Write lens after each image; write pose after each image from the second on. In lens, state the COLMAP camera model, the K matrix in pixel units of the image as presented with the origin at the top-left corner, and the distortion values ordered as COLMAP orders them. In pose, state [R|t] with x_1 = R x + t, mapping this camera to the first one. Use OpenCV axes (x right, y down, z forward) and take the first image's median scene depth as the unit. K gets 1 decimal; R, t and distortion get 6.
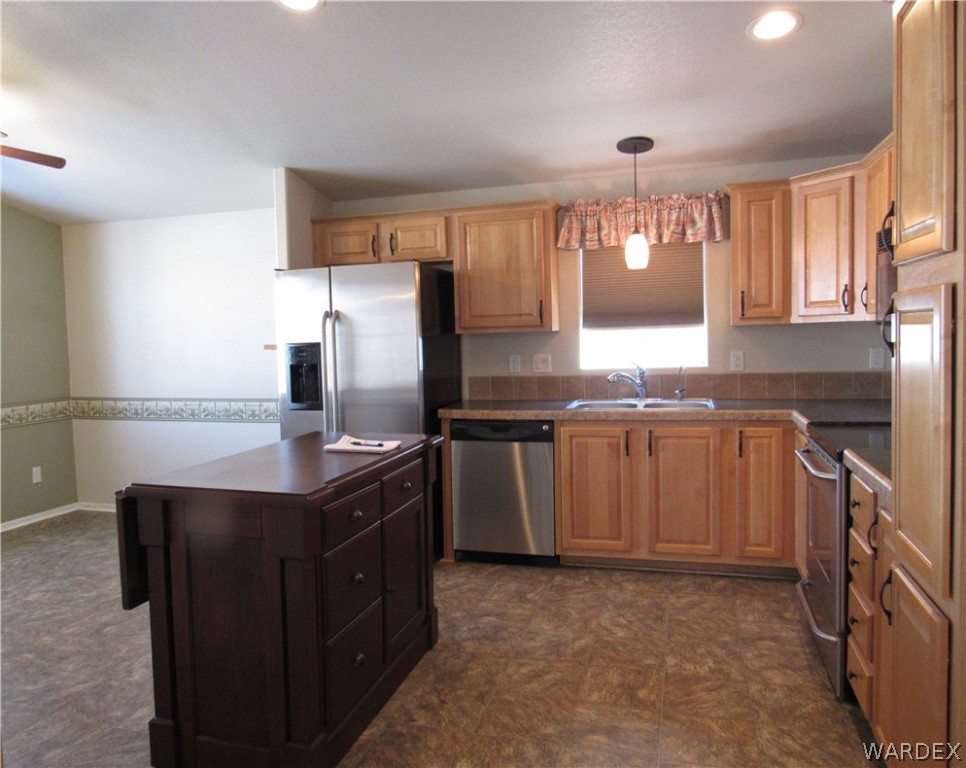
lens RADIAL K [[747.1, 0, 474.9], [0, 747.1, 382.7], [0, 0, 1]] dist [-0.012087, -0.001514]
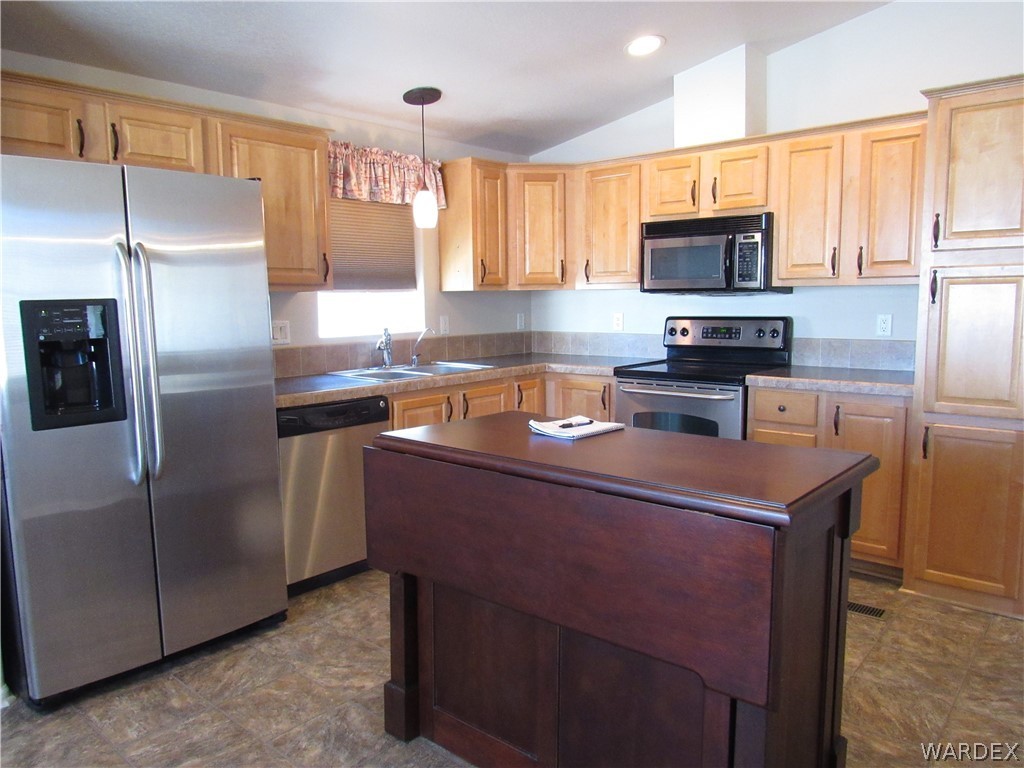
lens RADIAL K [[729.0, 0, 511.8], [0, 729.0, 384.1], [0, 0, 1]] dist [-0.025900, 0.000670]
pose [[0.407852, -0.082771, 0.909288, -0.561908], [0.057162, 0.996244, 0.065047, -0.007658], [-0.911257, 0.025447, 0.411052, 0.490645]]
